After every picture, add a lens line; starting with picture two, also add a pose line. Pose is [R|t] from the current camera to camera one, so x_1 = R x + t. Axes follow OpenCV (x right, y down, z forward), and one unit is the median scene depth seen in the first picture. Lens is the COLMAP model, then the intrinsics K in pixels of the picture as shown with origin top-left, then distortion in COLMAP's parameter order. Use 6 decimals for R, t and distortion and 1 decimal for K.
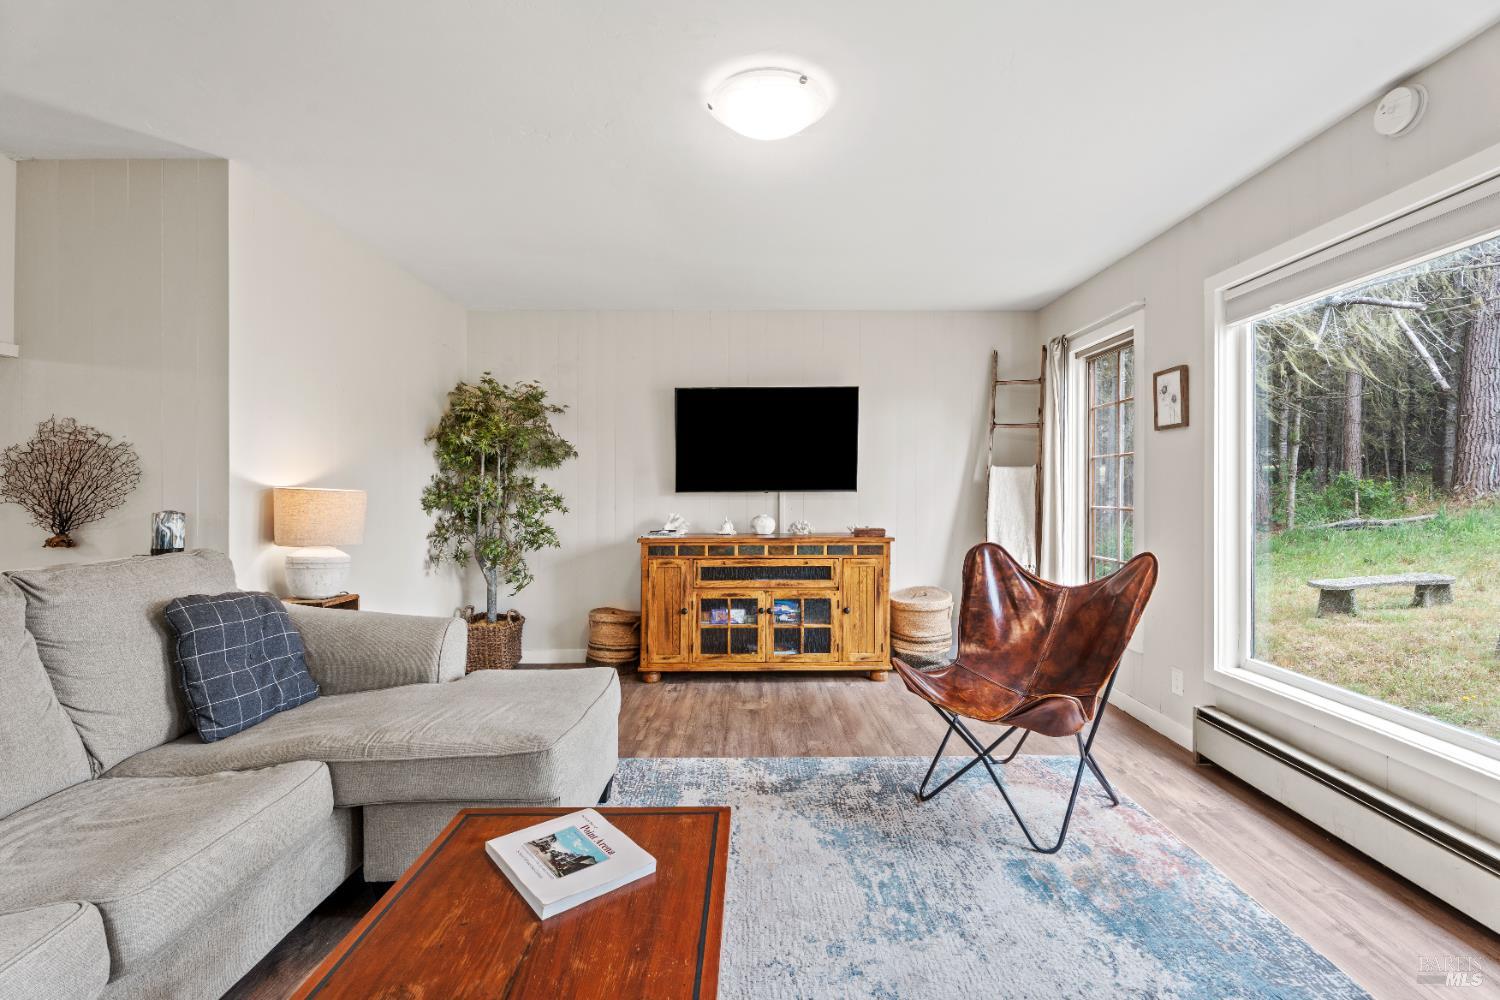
lens RADIAL K [[673.9, 0, 758.3], [0, 673.9, 493.7], [0, 0, 1]] dist [0.002460, -0.000864]
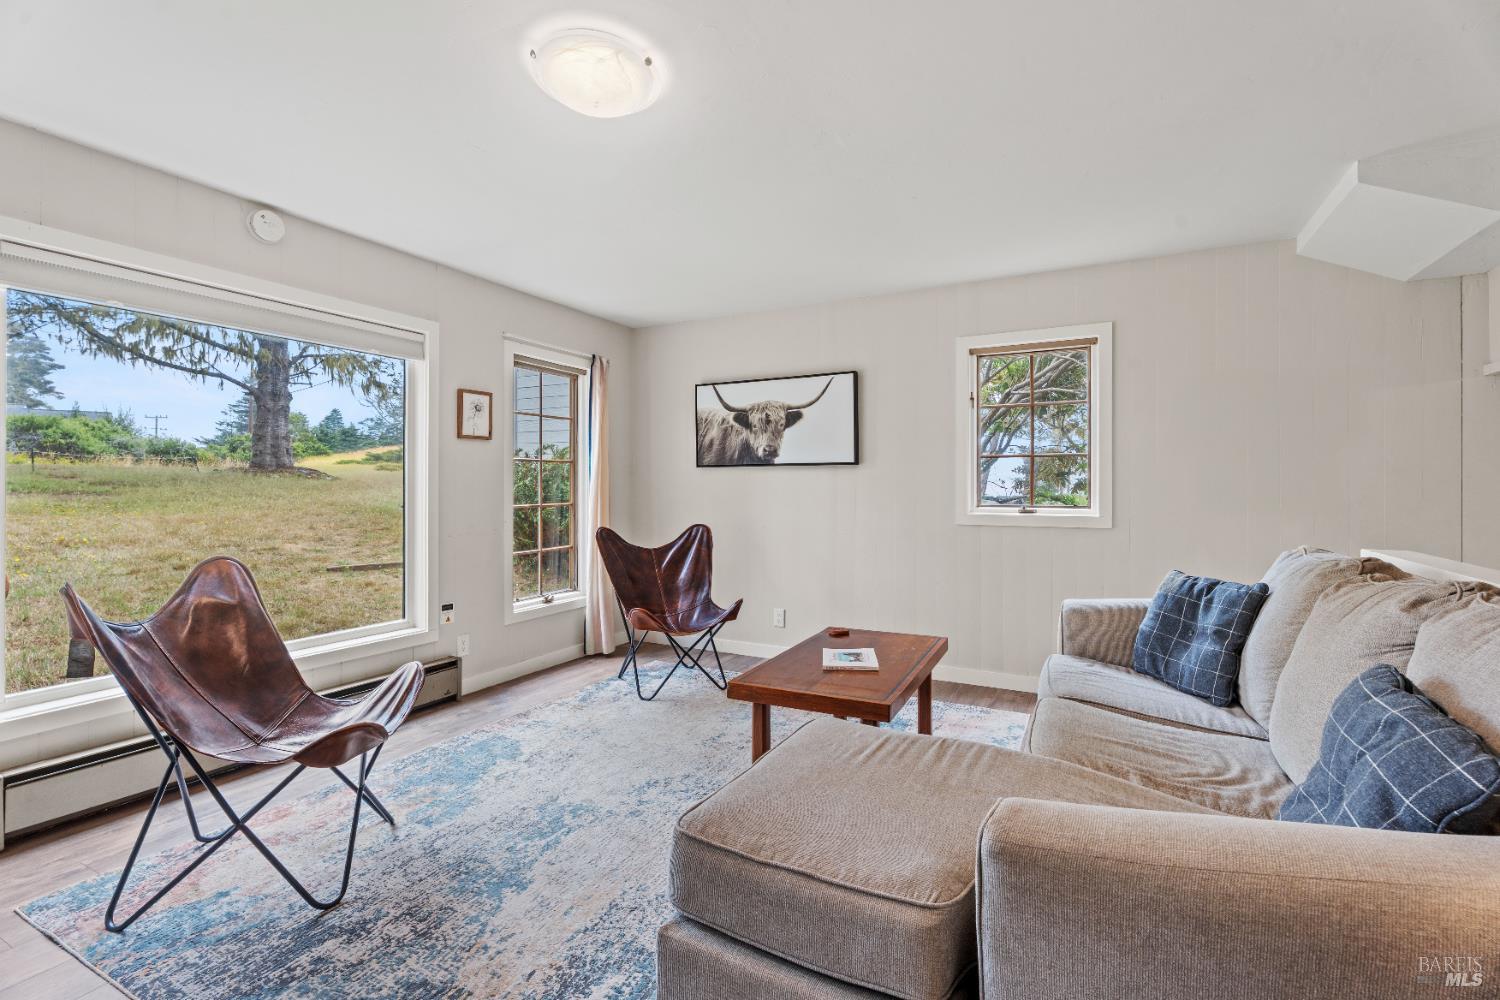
lens RADIAL K [[673.9, 0, 751.4], [0, 673.9, 493.9], [0, 0, 1]] dist [0.002460, -0.000864]
pose [[-0.885321, -0.003200, 0.464969, -0.570159], [0.001133, 0.999959, 0.009039, -0.010046], [-0.464978, 0.008529, -0.885281, 1.601694]]
